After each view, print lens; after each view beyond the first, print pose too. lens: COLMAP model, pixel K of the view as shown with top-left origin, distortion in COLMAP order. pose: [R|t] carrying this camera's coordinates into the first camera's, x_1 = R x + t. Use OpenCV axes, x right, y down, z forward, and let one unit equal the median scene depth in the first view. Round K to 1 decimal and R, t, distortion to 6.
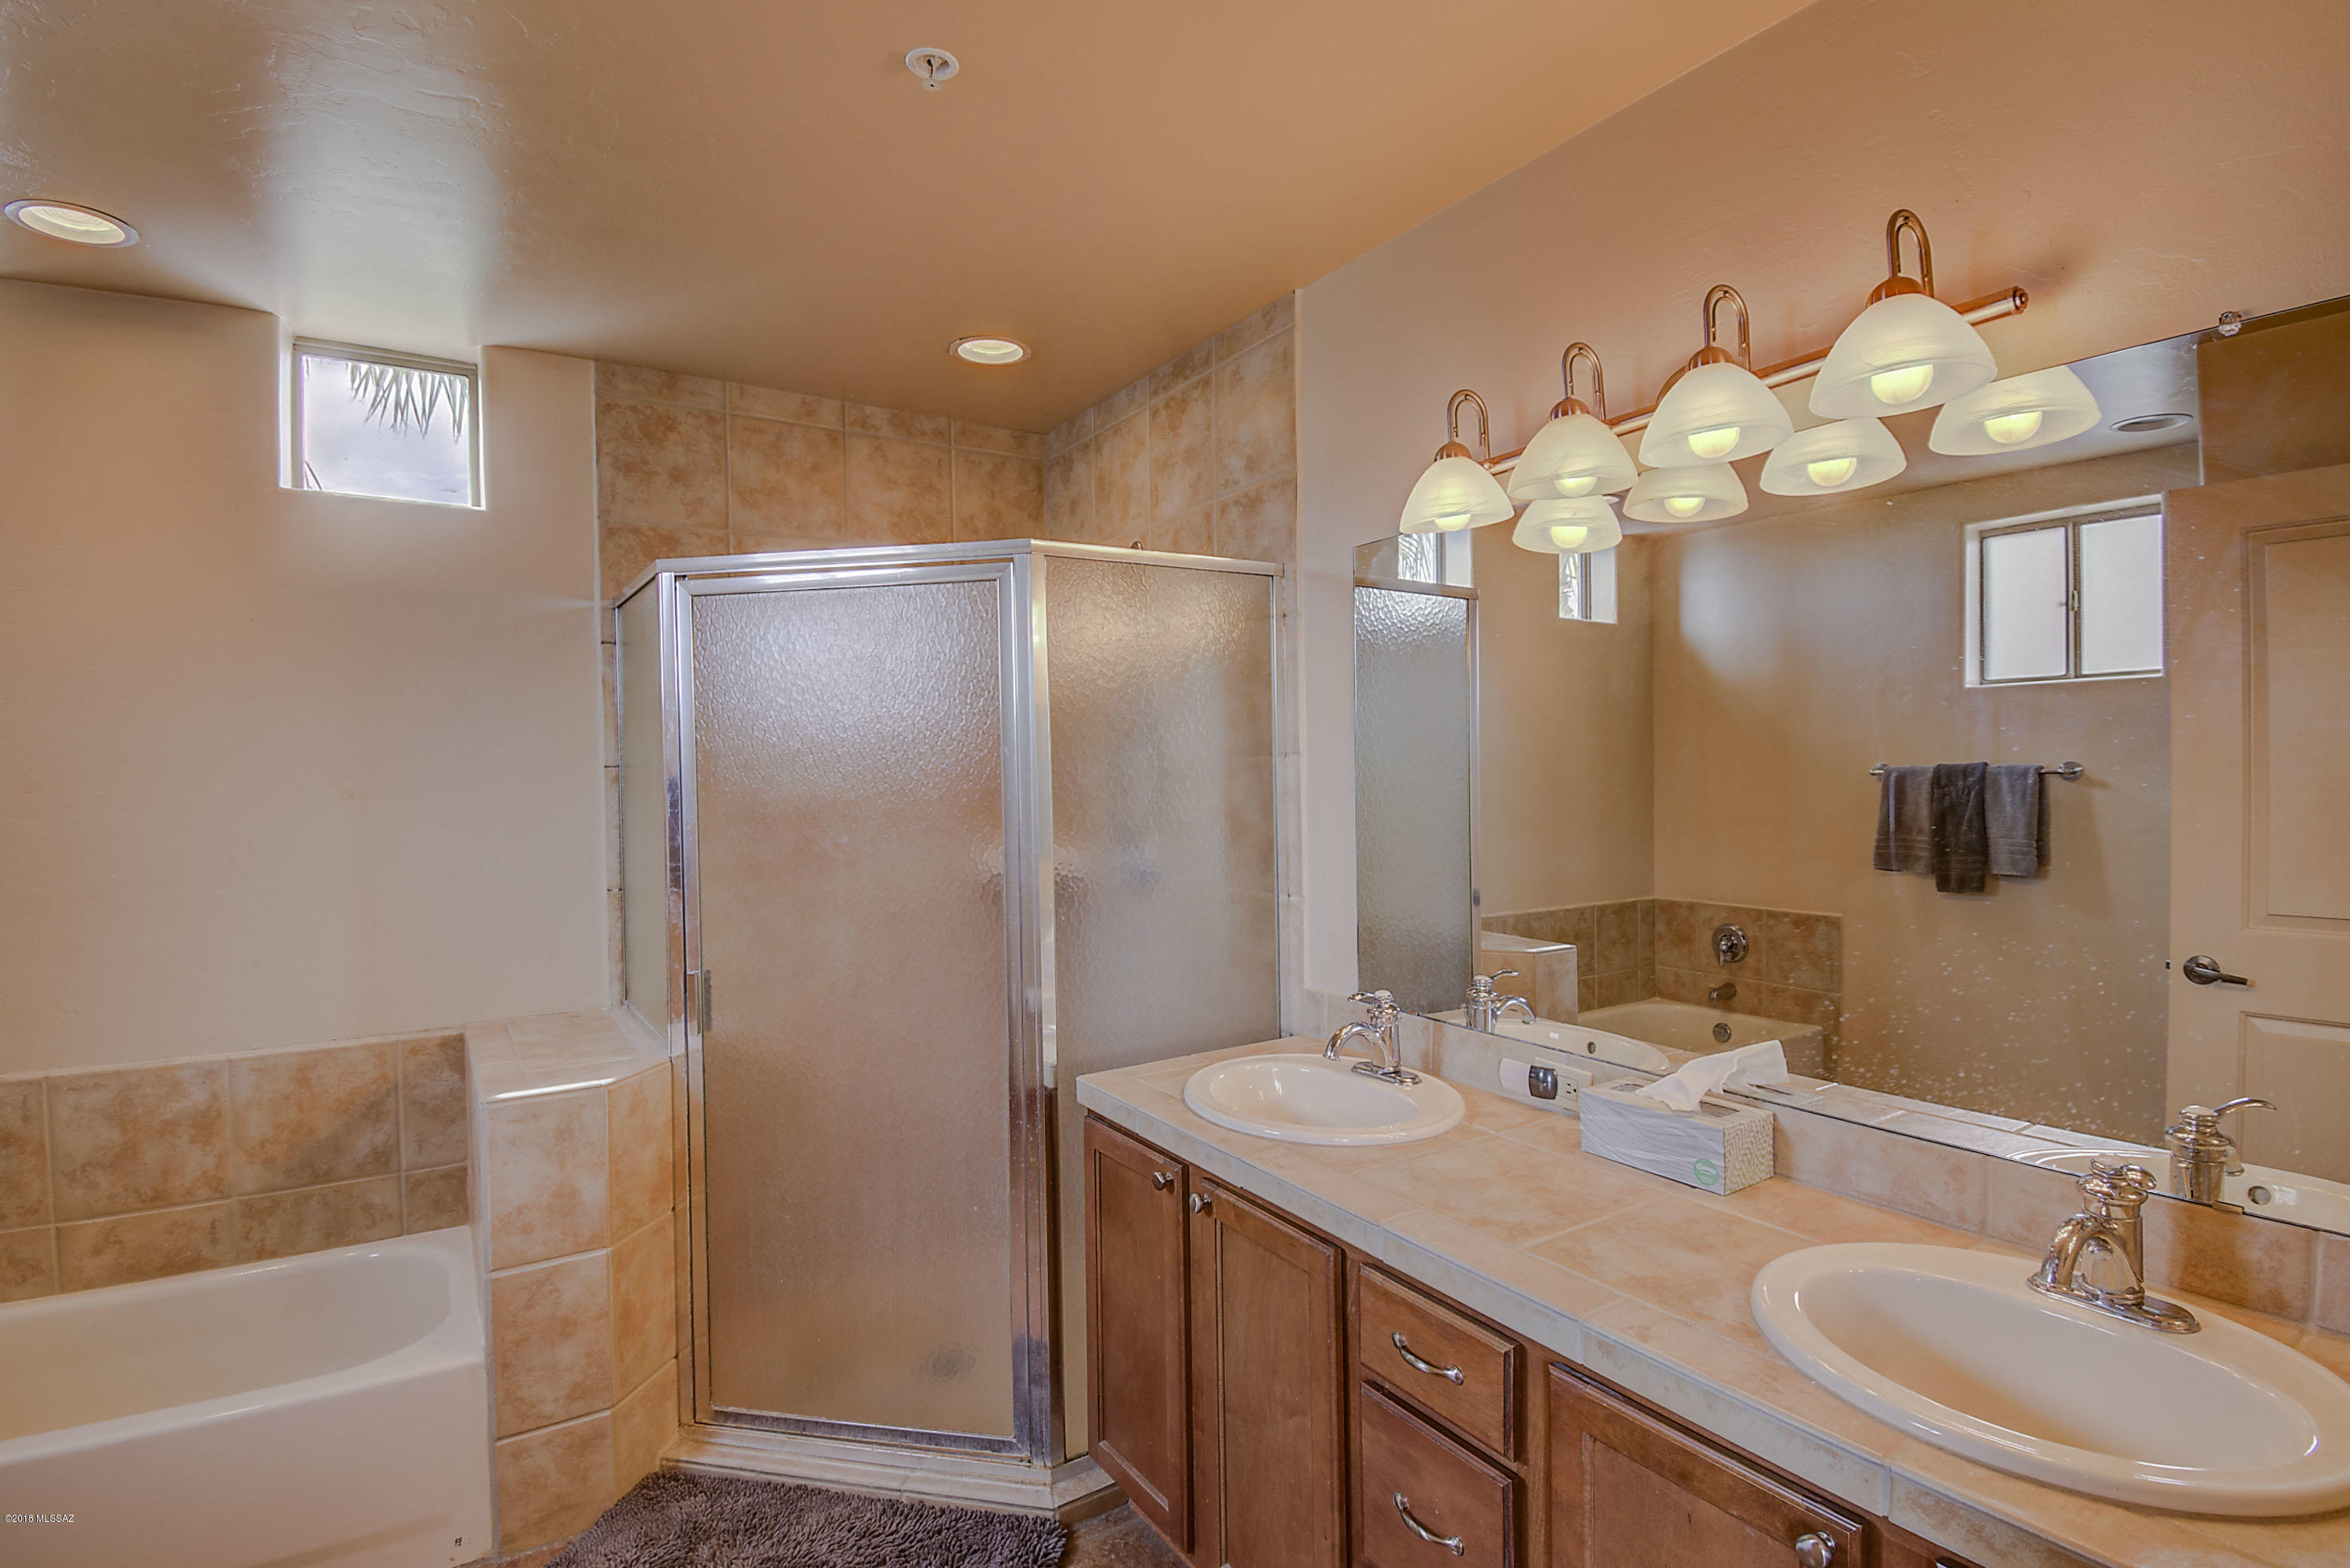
lens RADIAL K [[1082.2, 0, 1185.7], [0, 1082.2, 786.2], [0, 0, 1]] dist [0.017846, -0.031104]
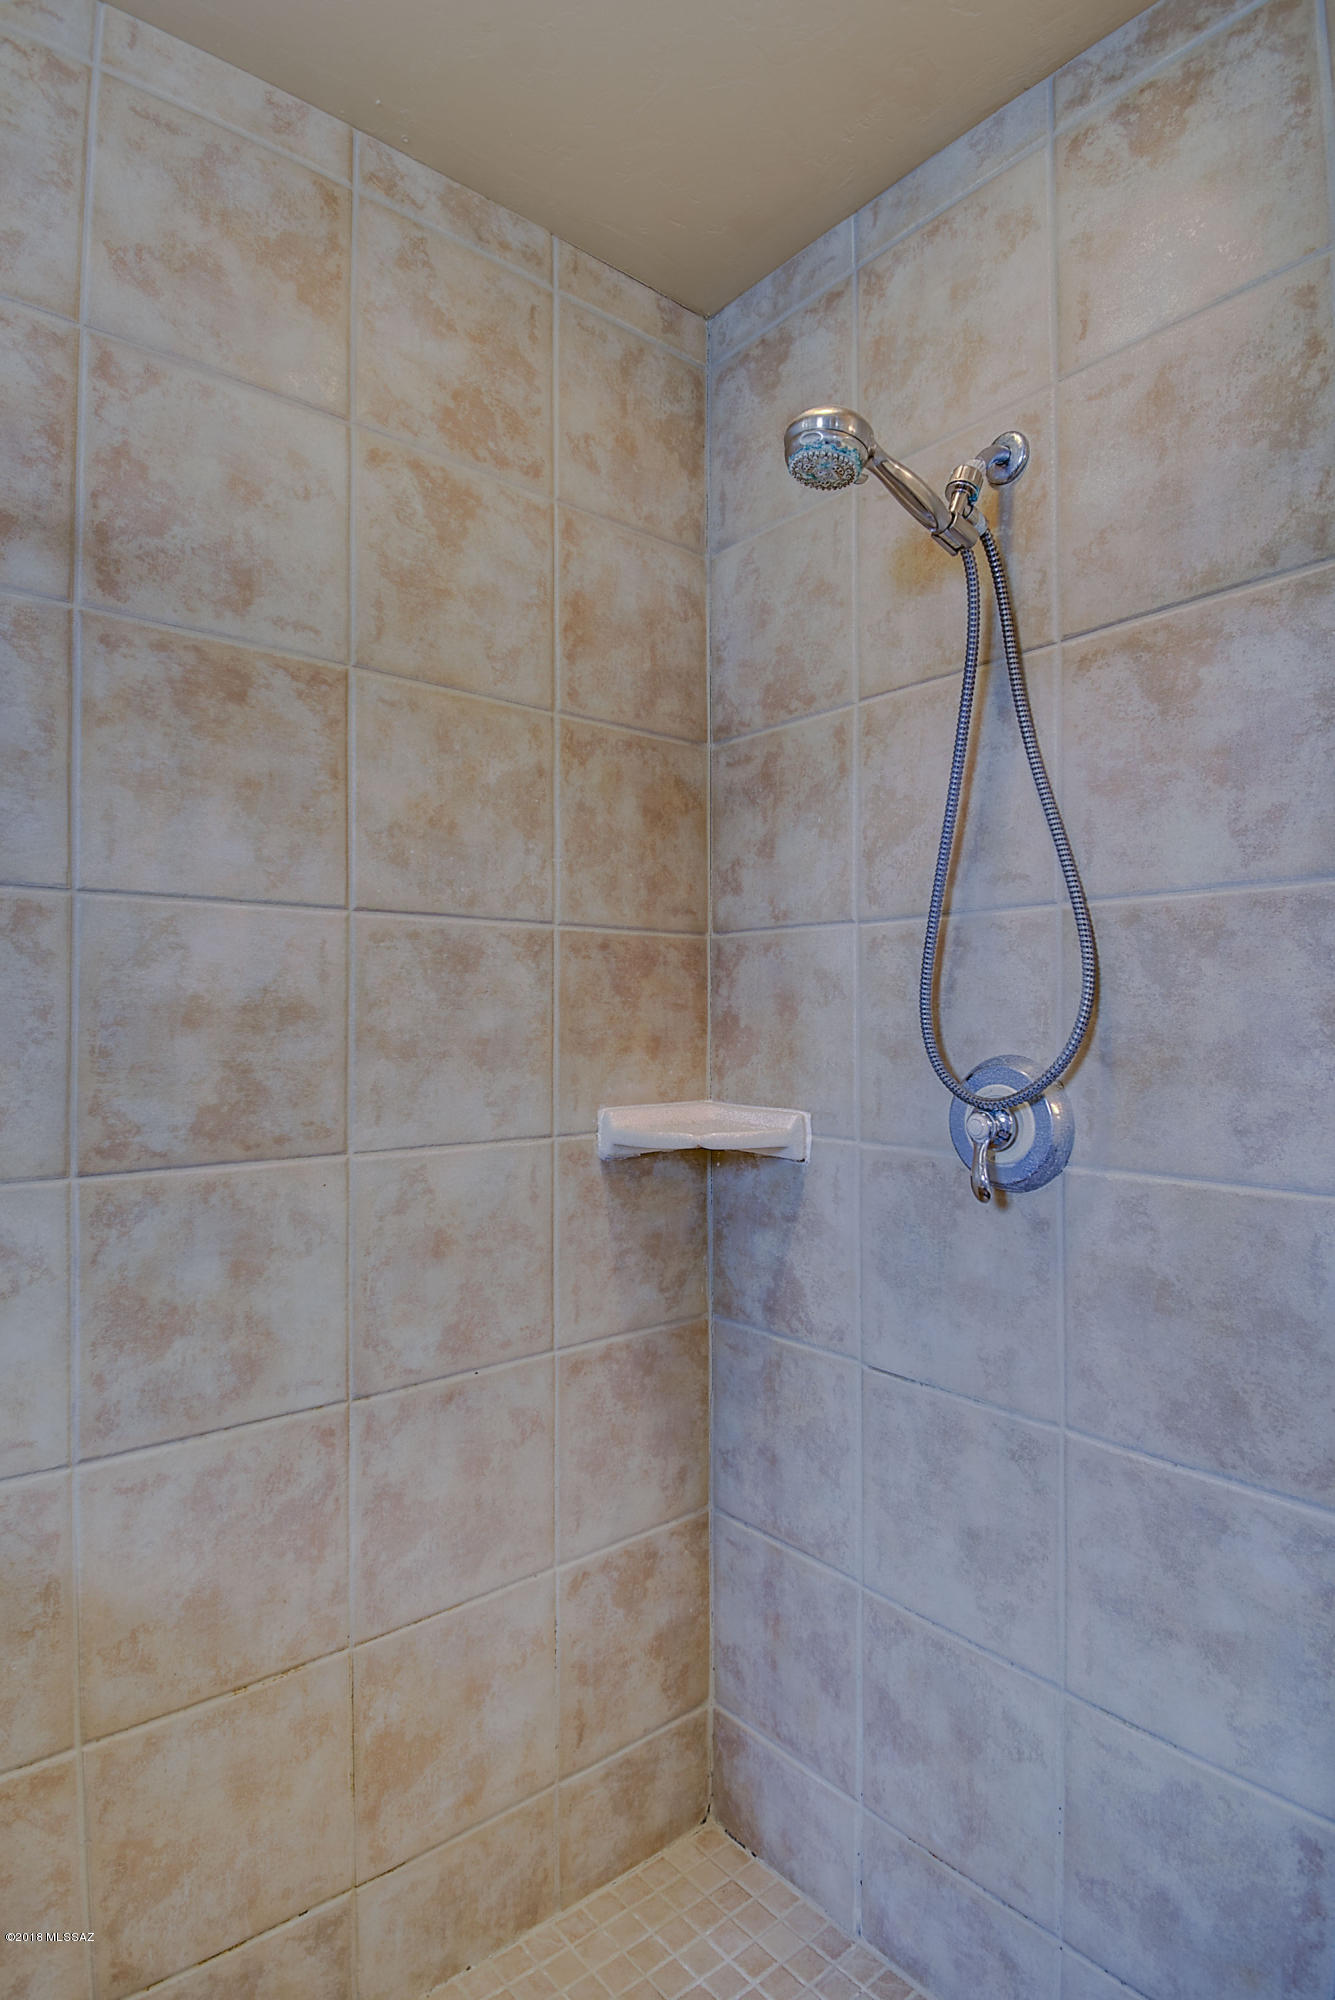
lens RADIAL K [[1025.2, 0, 641.3], [0, 1025.2, 1011.2], [0, 0, 1]] dist [0.002338, -0.024575]
pose [[0.994405, 0.014971, 0.104564, -0.281705], [-0.011557, 0.999383, -0.033174, 0.041171], [-0.104996, 0.031780, 0.993965, 0.693152]]
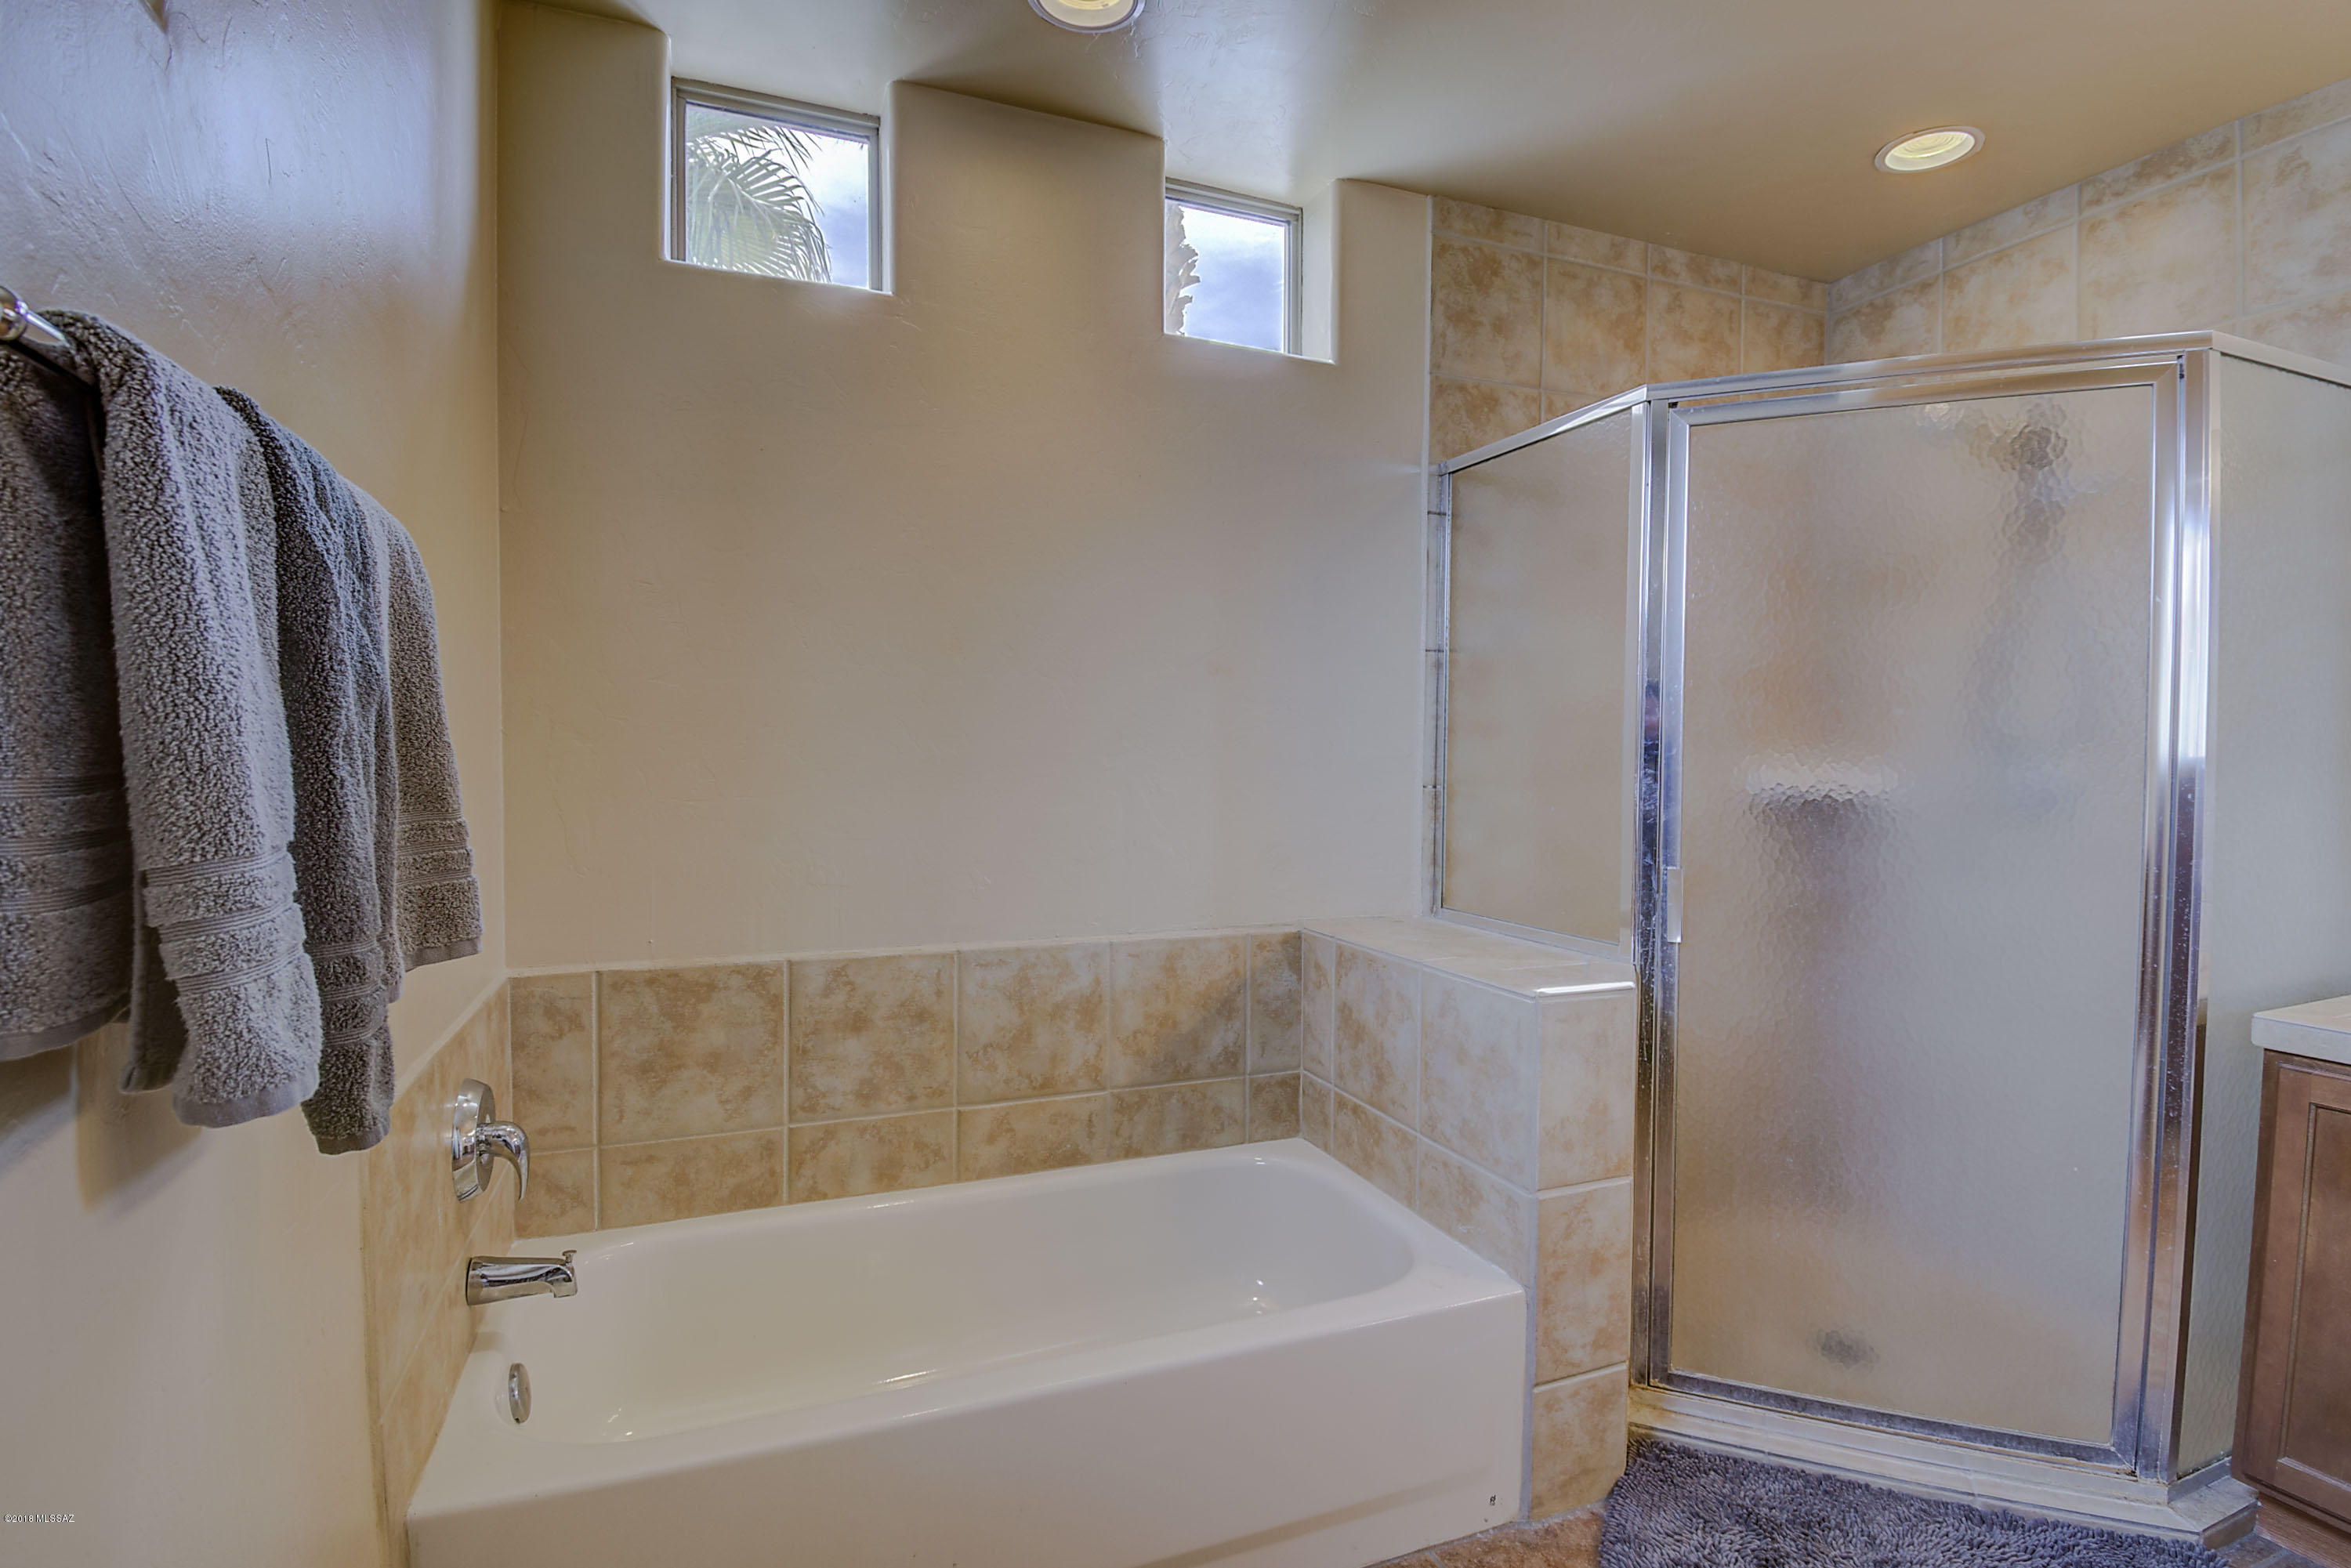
lens RADIAL K [[1082.7, 0, 1186.2], [0, 1082.7, 786.2], [0, 0, 1]] dist [0.017846, -0.031104]
pose [[0.980486, 0.027857, -0.194606, -0.603307], [-0.024239, 0.999487, 0.020947, 0.089323], [0.195090, -0.015821, 0.980658, 0.075553]]
